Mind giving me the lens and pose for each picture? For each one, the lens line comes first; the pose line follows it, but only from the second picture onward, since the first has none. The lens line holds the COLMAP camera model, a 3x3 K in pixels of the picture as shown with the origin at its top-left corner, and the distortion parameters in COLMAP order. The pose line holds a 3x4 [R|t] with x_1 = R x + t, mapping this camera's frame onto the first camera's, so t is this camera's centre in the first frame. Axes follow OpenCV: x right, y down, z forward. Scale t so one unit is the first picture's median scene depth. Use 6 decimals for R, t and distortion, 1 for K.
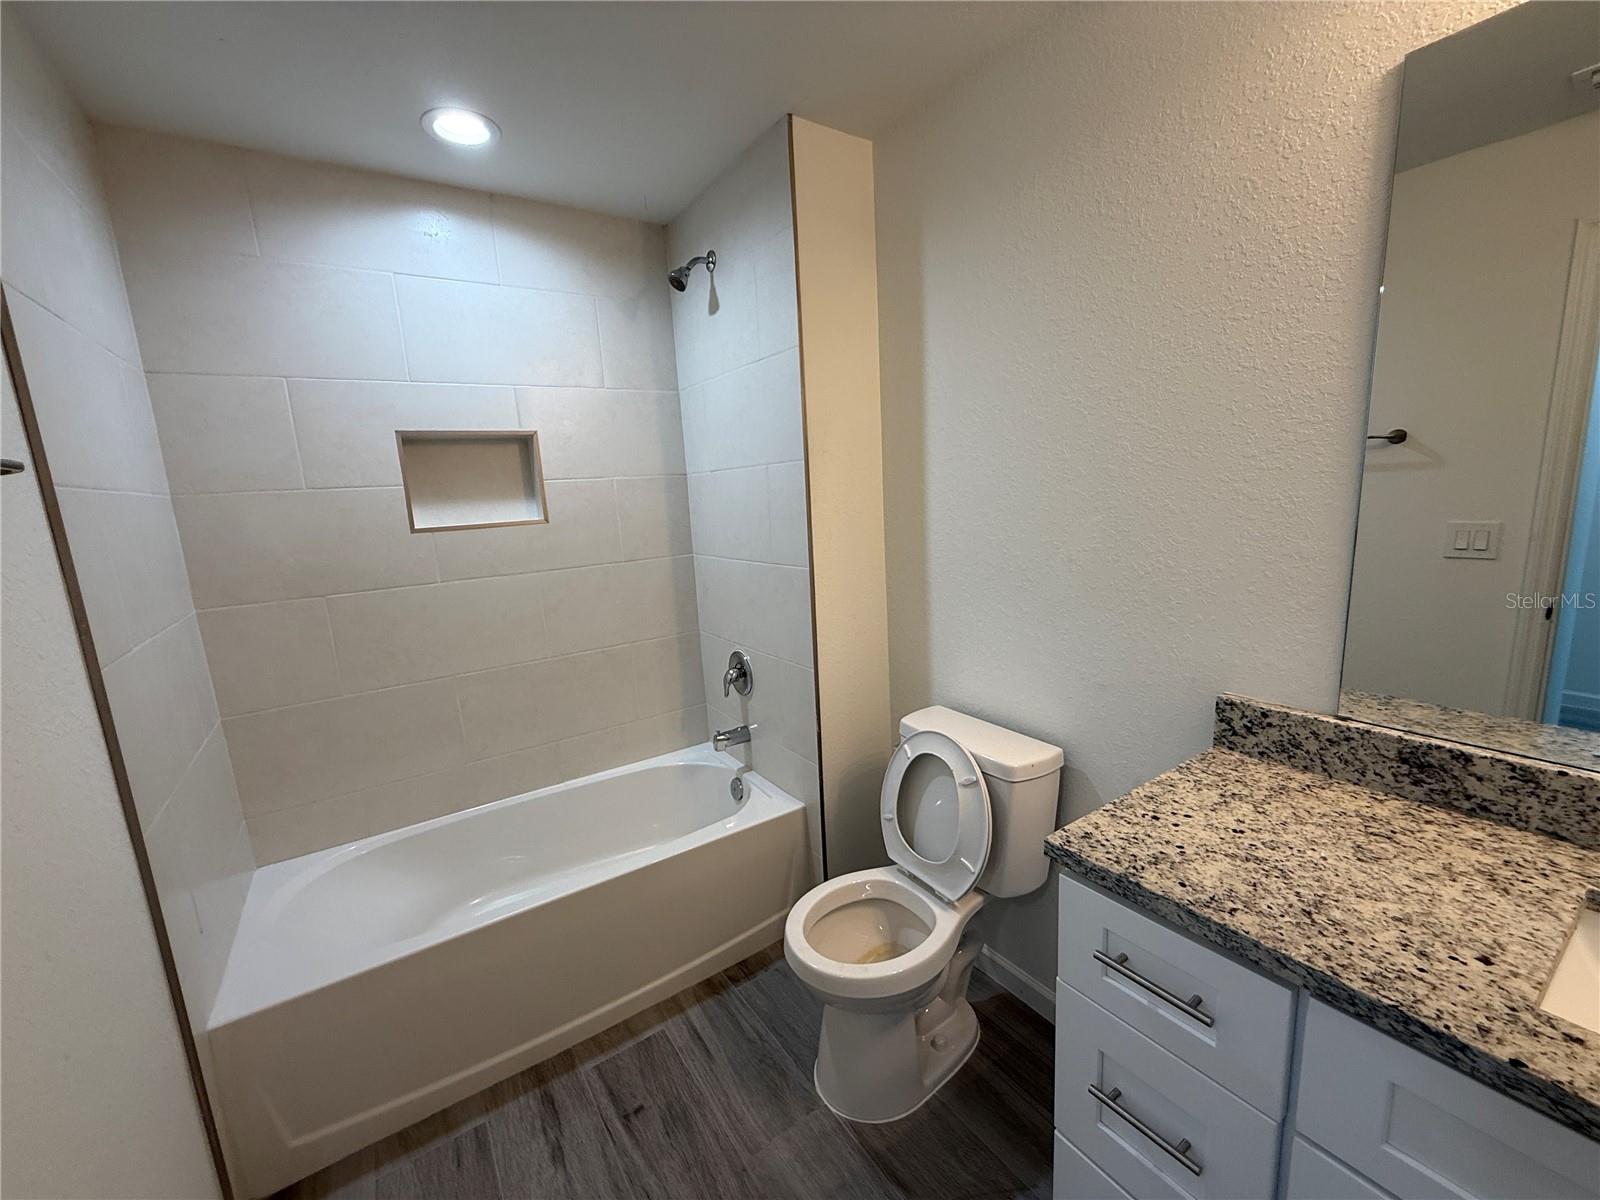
lens RADIAL K [[635.5, 0, 792.0], [0, 635.5, 610.8], [0, 0, 1]] dist [0.002222, -0.000443]
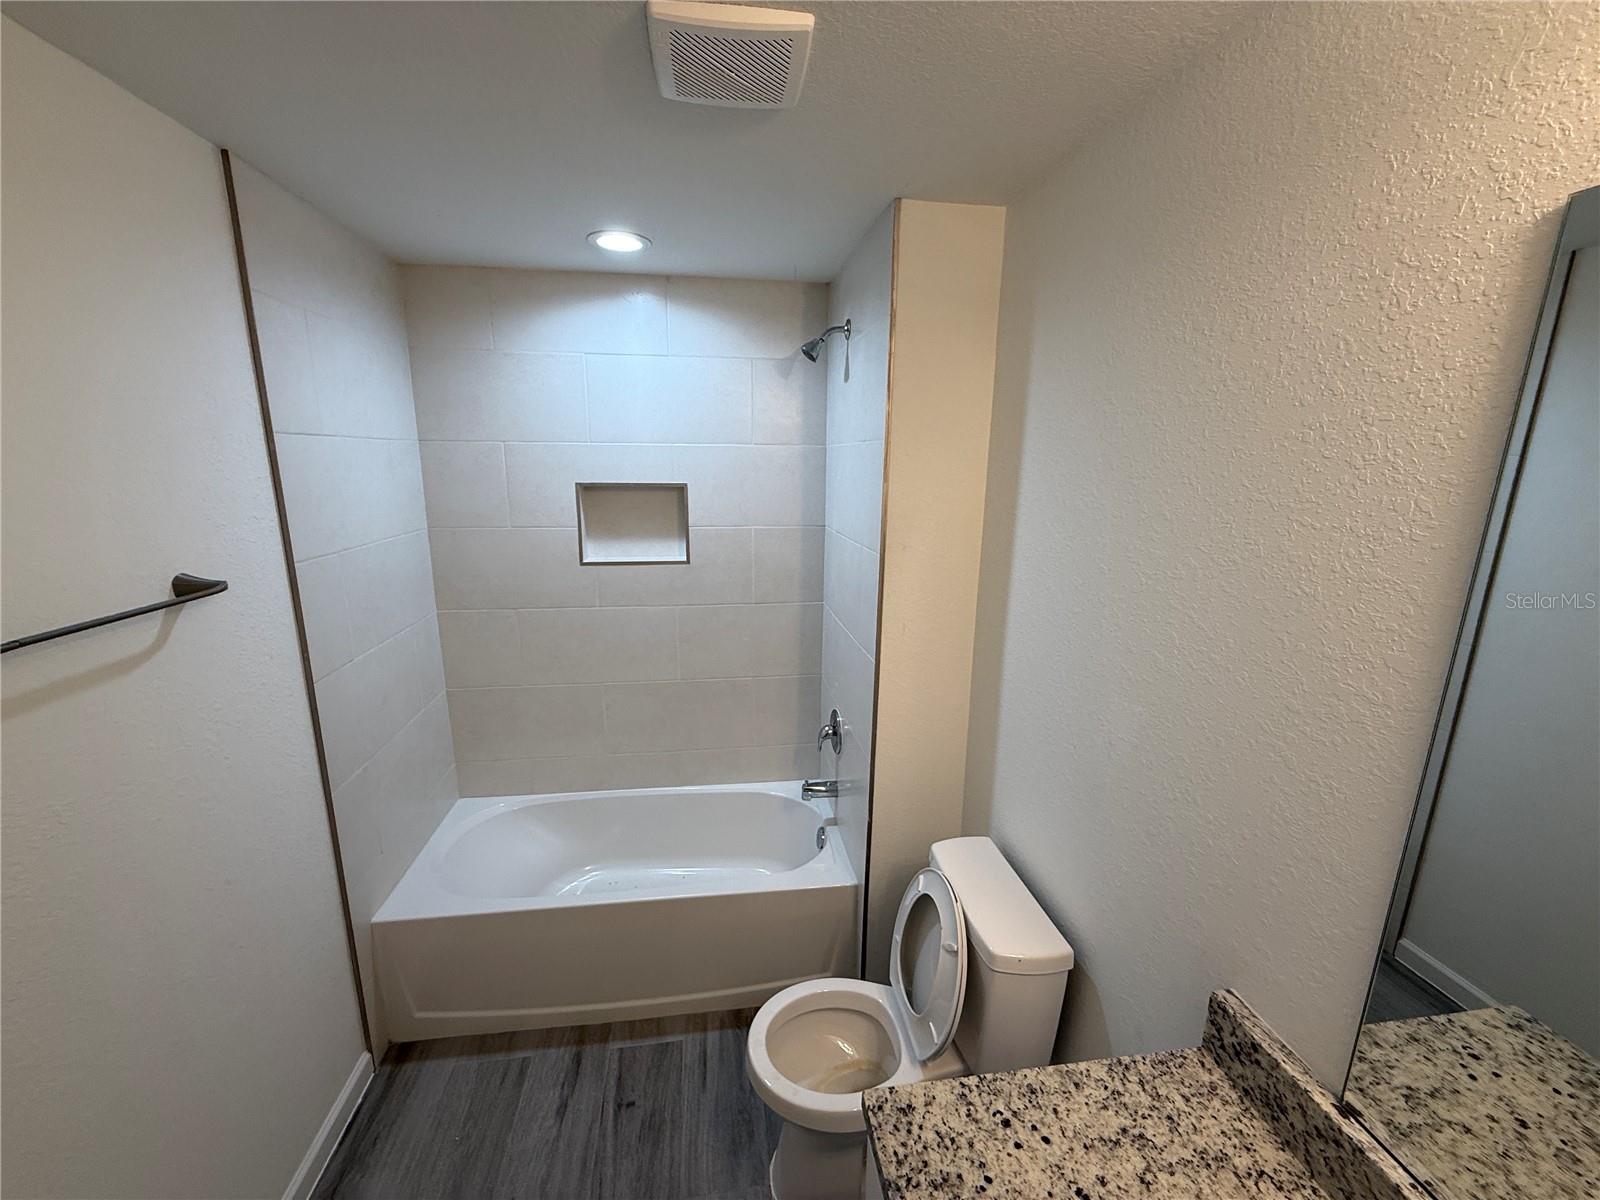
lens RADIAL K [[635.5, 0, 794.2], [0, 635.5, 610.2], [0, 0, 1]] dist [0.002222, -0.000443]
pose [[0.900182, 0.160443, -0.404883, 0.350023], [-0.138610, 0.986872, 0.082894, -0.246418], [0.412867, -0.018498, 0.910604, 0.072558]]
